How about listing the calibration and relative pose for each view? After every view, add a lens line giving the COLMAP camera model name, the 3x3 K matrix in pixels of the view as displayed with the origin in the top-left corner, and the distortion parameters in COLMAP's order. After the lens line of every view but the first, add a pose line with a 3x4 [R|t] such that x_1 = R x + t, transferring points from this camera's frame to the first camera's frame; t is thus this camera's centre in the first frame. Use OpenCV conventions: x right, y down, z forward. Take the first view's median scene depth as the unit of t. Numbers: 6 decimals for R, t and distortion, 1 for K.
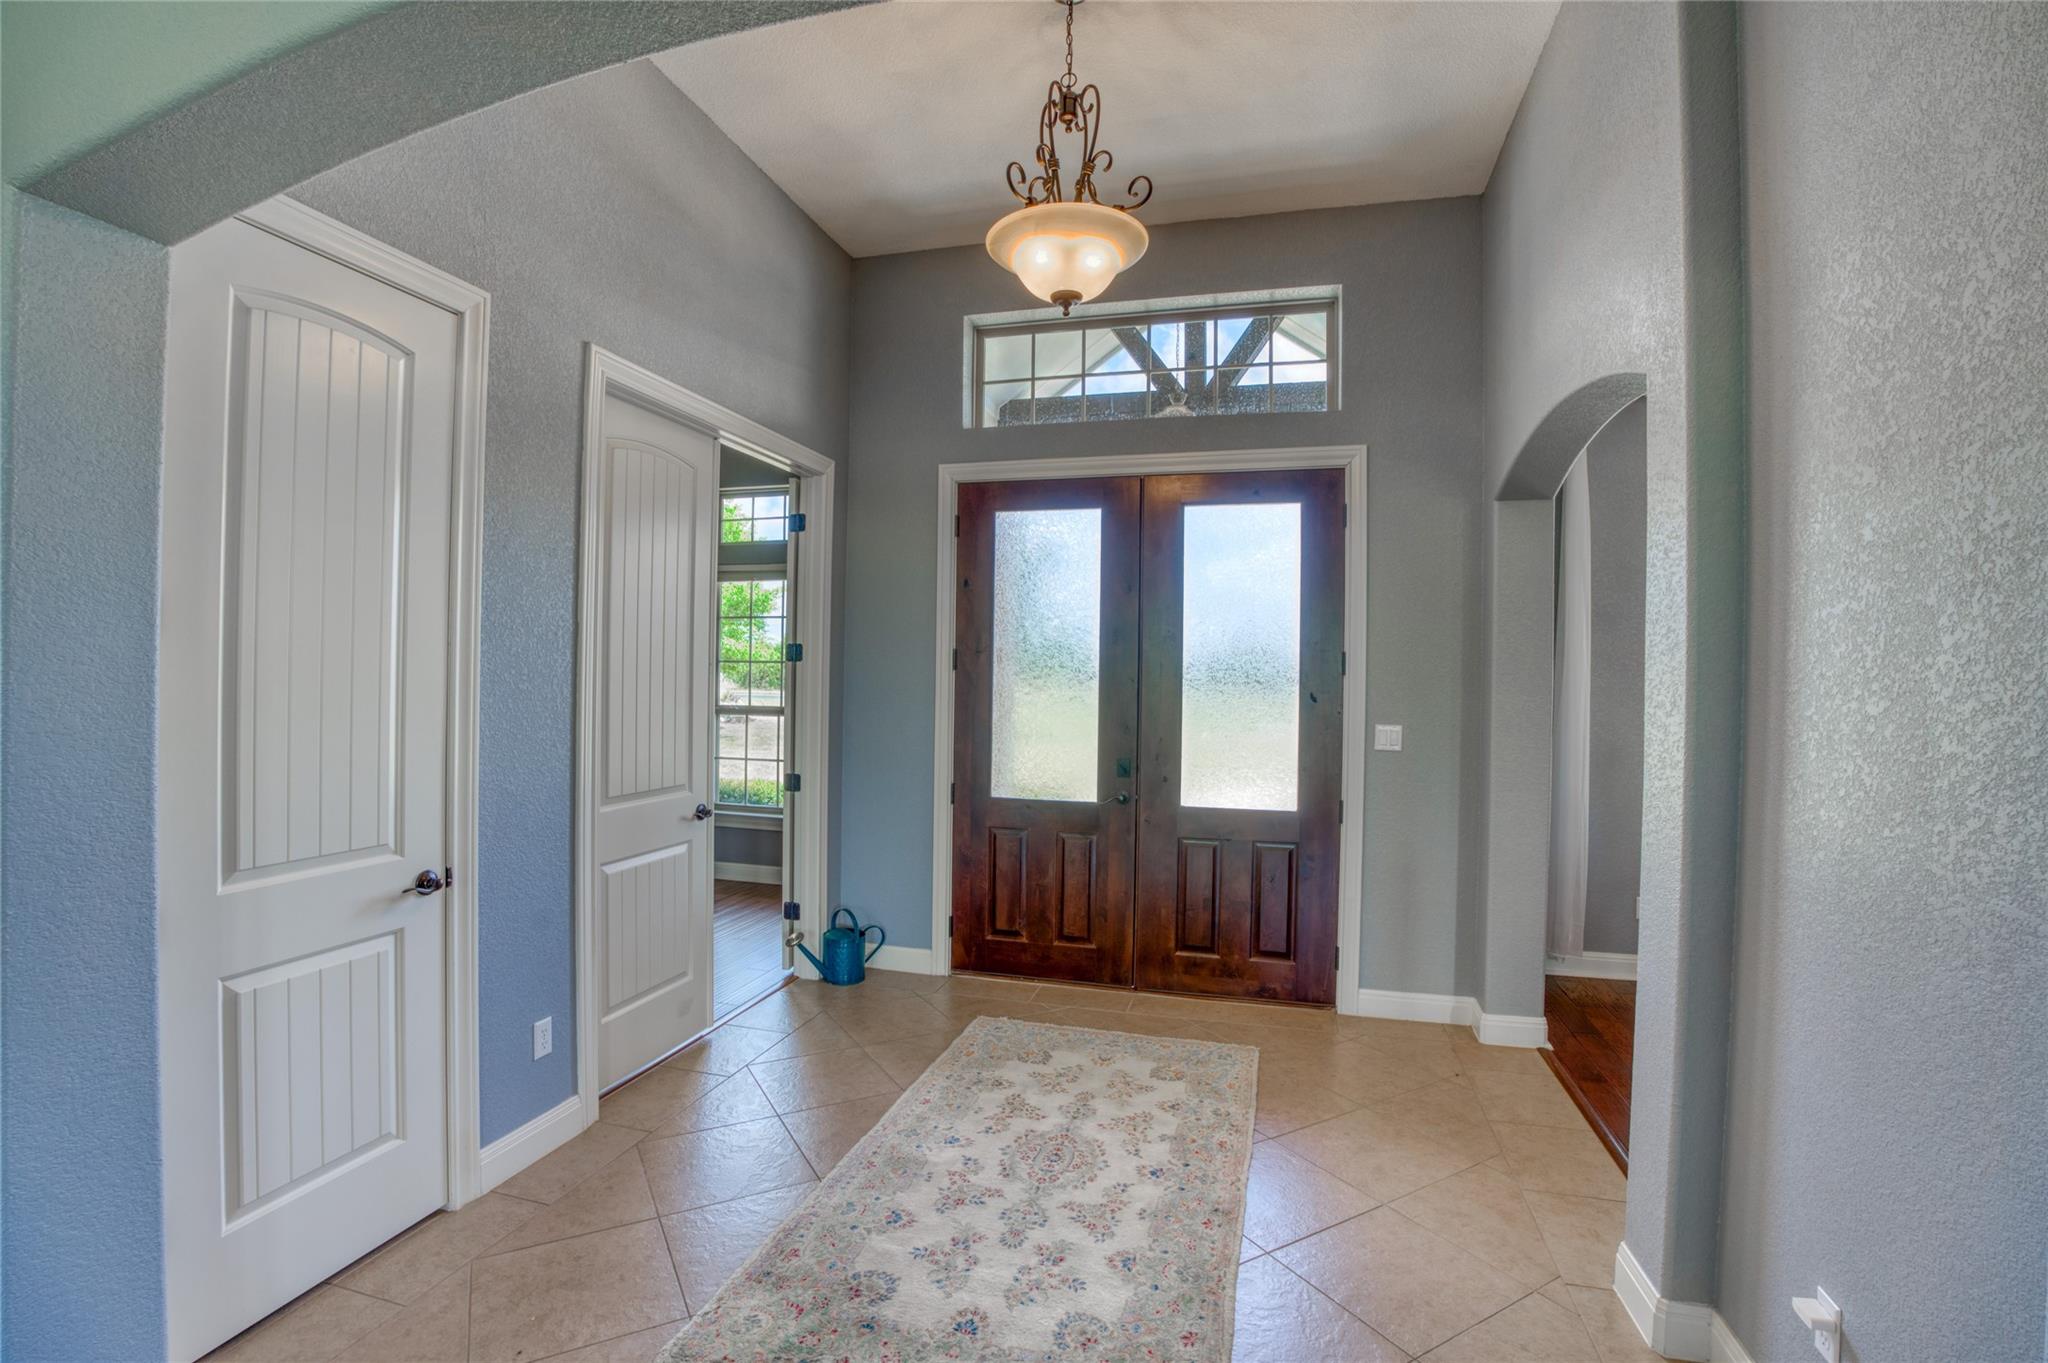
lens RADIAL K [[905.1, 0, 1023.6], [0, 905.1, 686.5], [0, 0, 1]] dist [-0.003106, -0.000179]
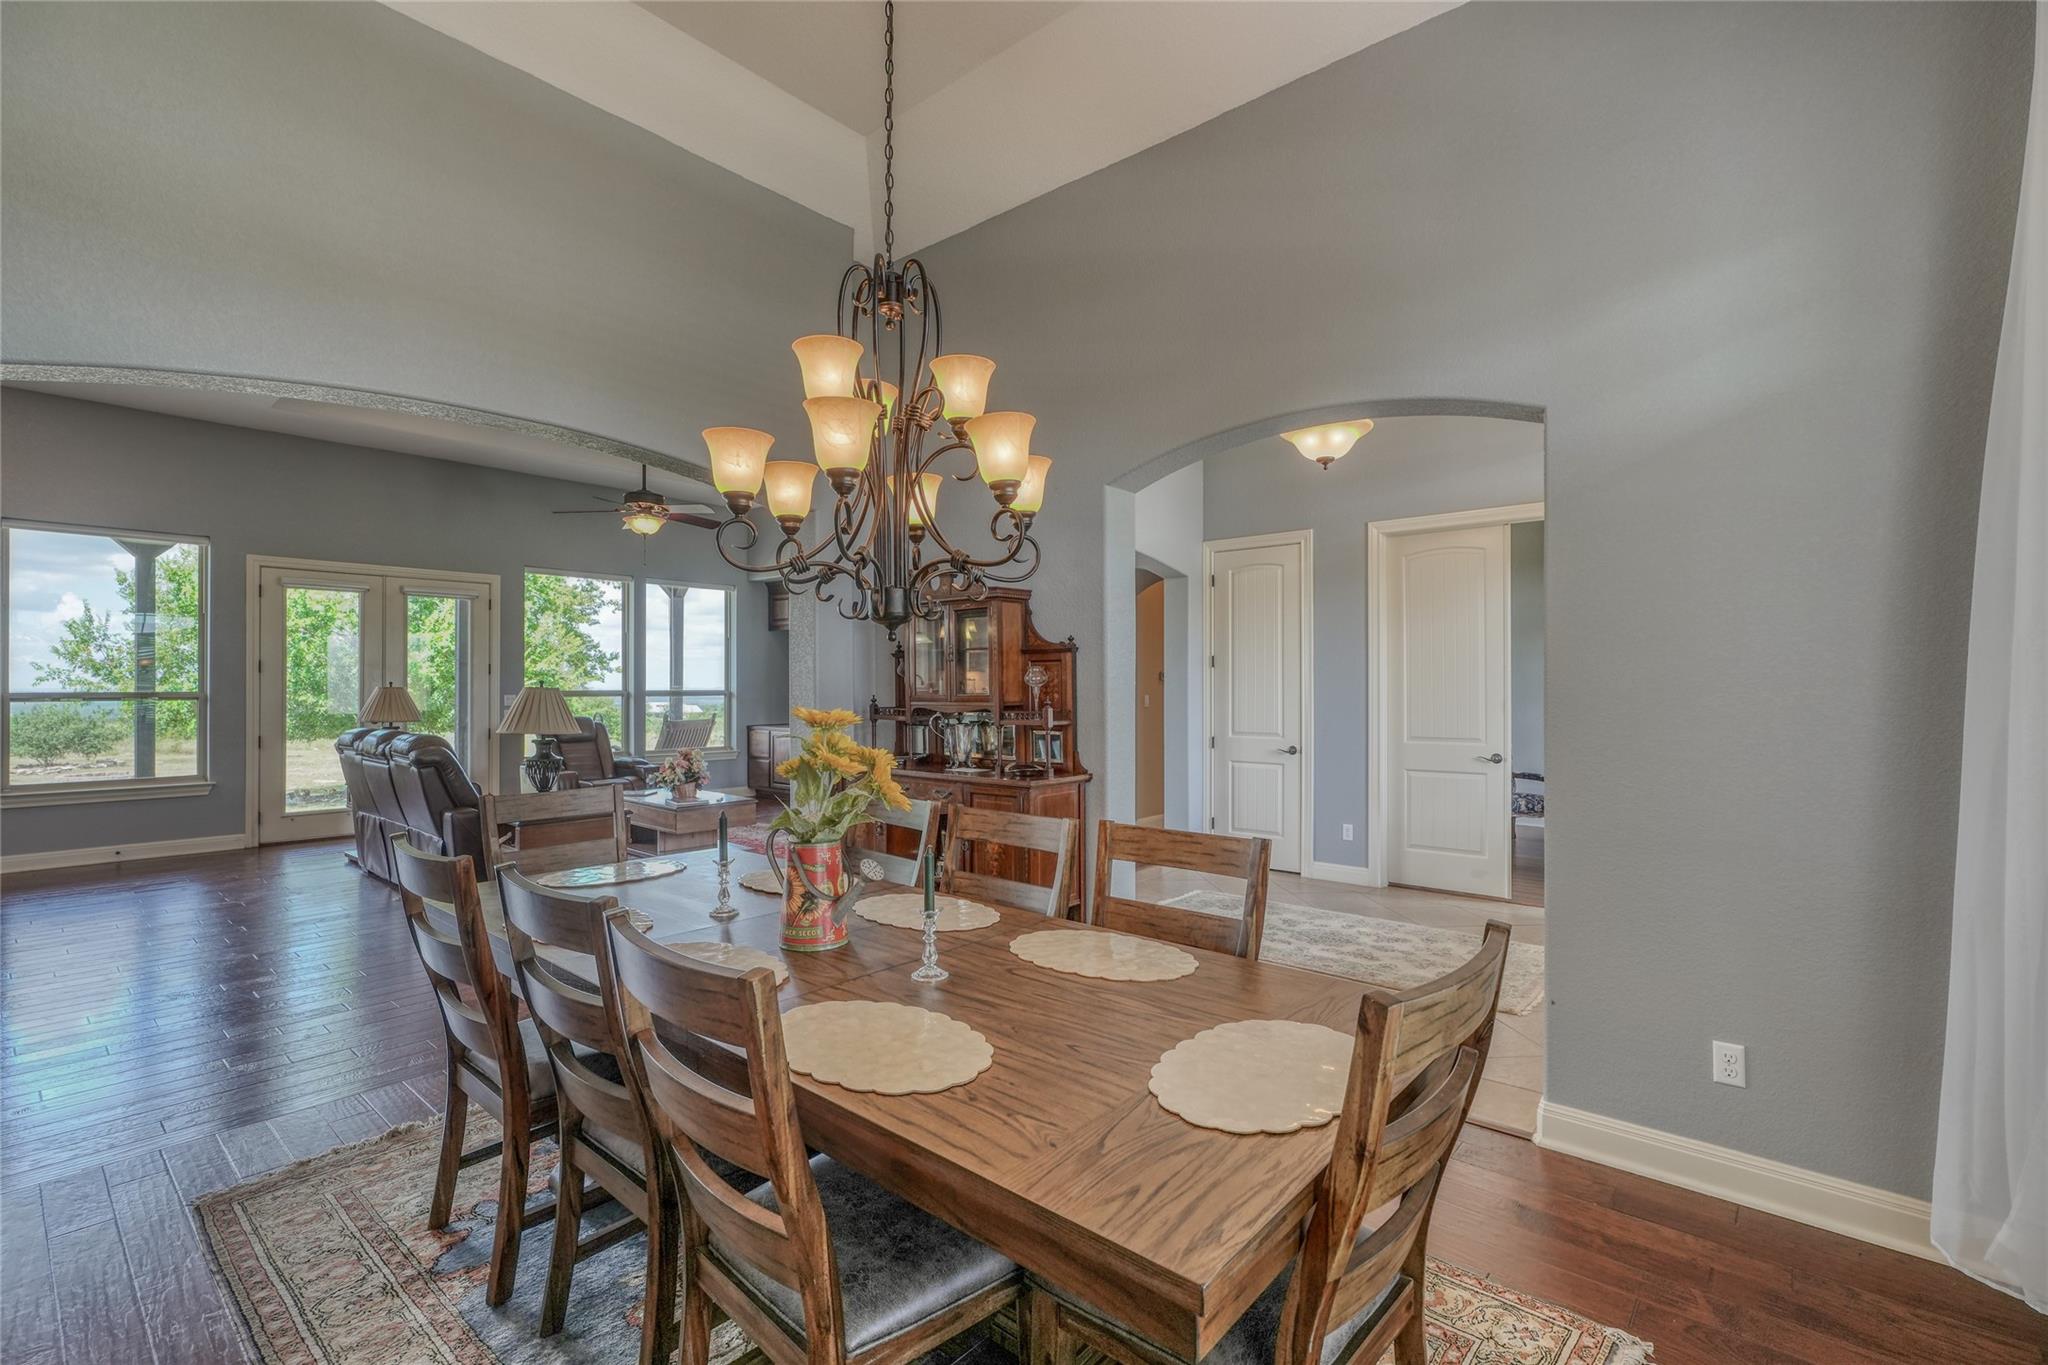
lens RADIAL K [[905.1, 0, 1020.8], [0, 905.1, 687.7], [0, 0, 1]] dist [-0.003106, -0.000179]
pose [[-0.417657, -0.018210, -0.908422, 1.772440], [-0.008769, 0.999833, -0.016011, 0.059824], [0.908562, 0.001279, -0.417747, 1.116652]]
